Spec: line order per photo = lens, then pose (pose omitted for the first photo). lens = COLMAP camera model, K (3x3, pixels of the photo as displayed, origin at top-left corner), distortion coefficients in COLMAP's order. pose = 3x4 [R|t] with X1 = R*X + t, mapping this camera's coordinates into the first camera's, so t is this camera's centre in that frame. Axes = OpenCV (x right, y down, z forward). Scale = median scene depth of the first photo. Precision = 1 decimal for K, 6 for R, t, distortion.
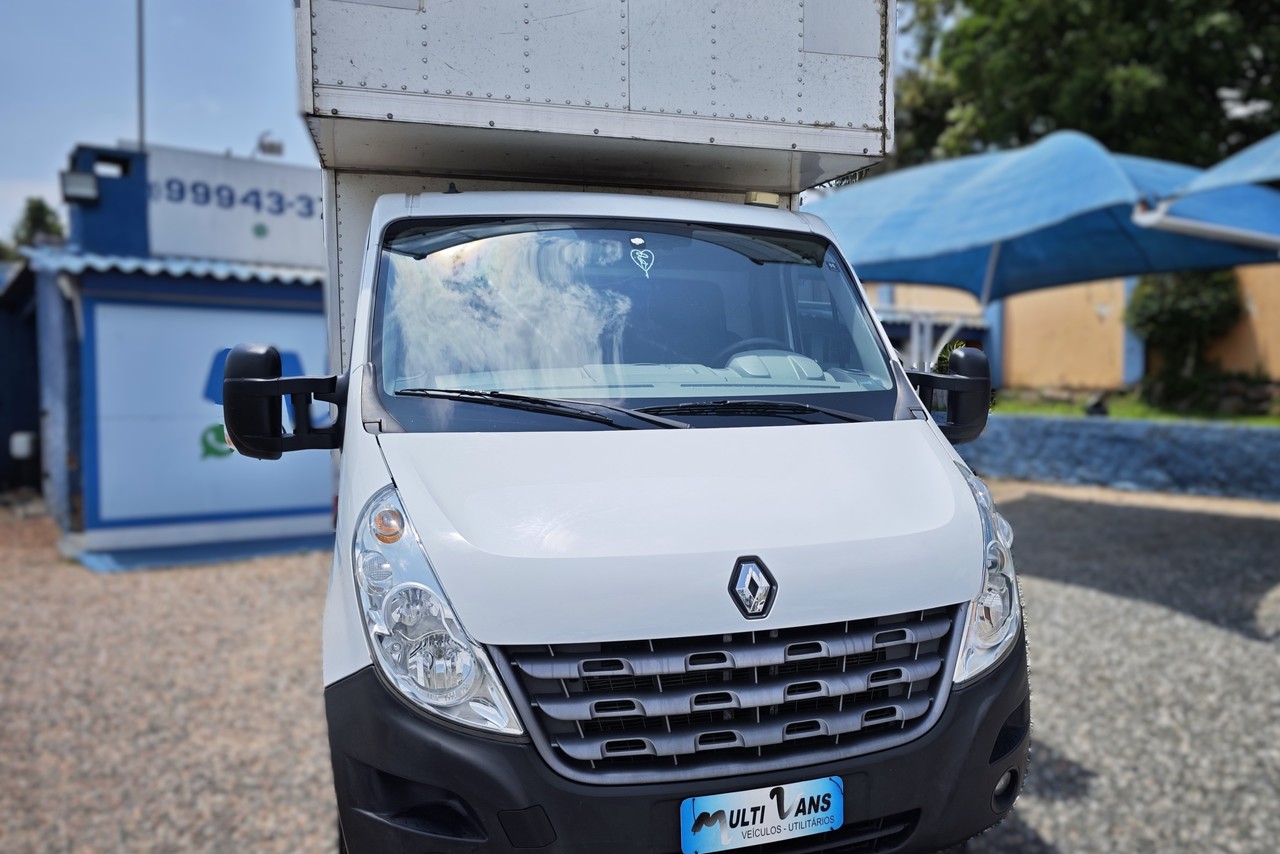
lens RADIAL K [[978.1, 0, 651.0], [0, 978.1, 427.3], [0, 0, 1]] dist [0.021471, -0.050133]
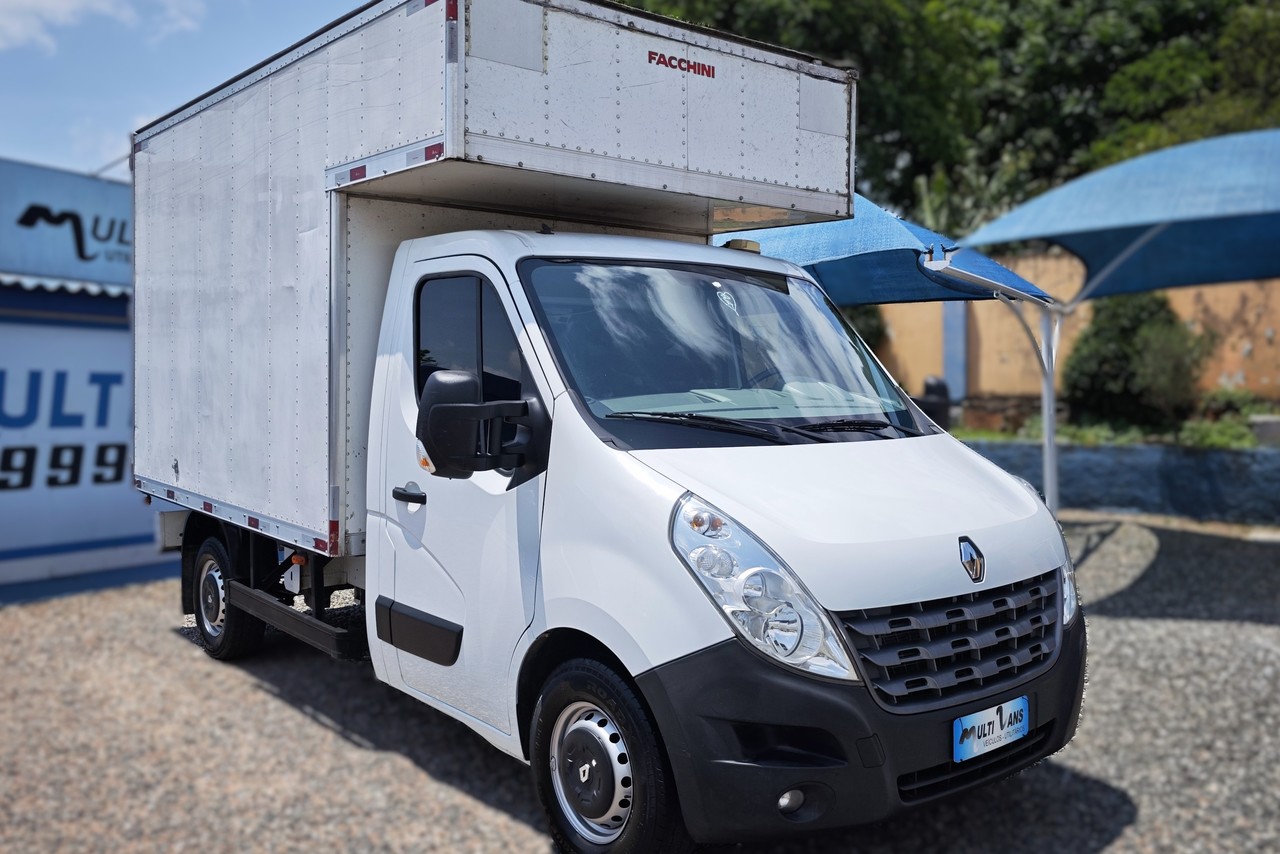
lens RADIAL K [[1084.9, 0, 585.7], [0, 1084.9, 389.6], [0, 0, 1]] dist [0.040785, -0.062851]
pose [[0.934587, 0.000242, 0.355735, -0.625607], [0.018595, 0.998599, -0.049531, -0.003106], [-0.355249, 0.052906, 0.933273, -0.150064]]
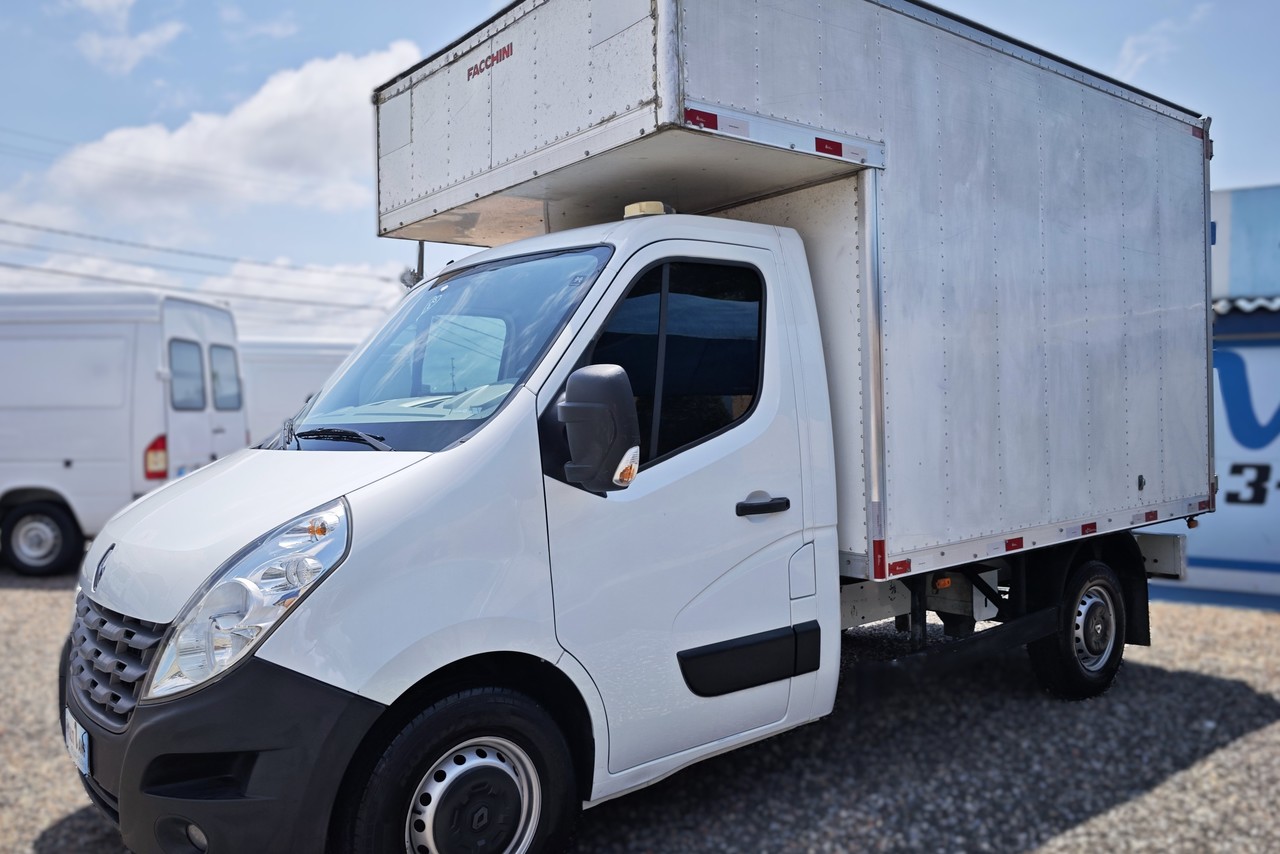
lens RADIAL K [[978.1, 0, 638.4], [0, 978.1, 405.6], [0, 0, 1]] dist [0.021471, -0.050133]
pose [[0.371870, -0.024240, -0.927968, 1.108125], [-0.049609, 0.997712, -0.045942, -0.018153], [0.926958, 0.063120, 0.369816, 0.807842]]
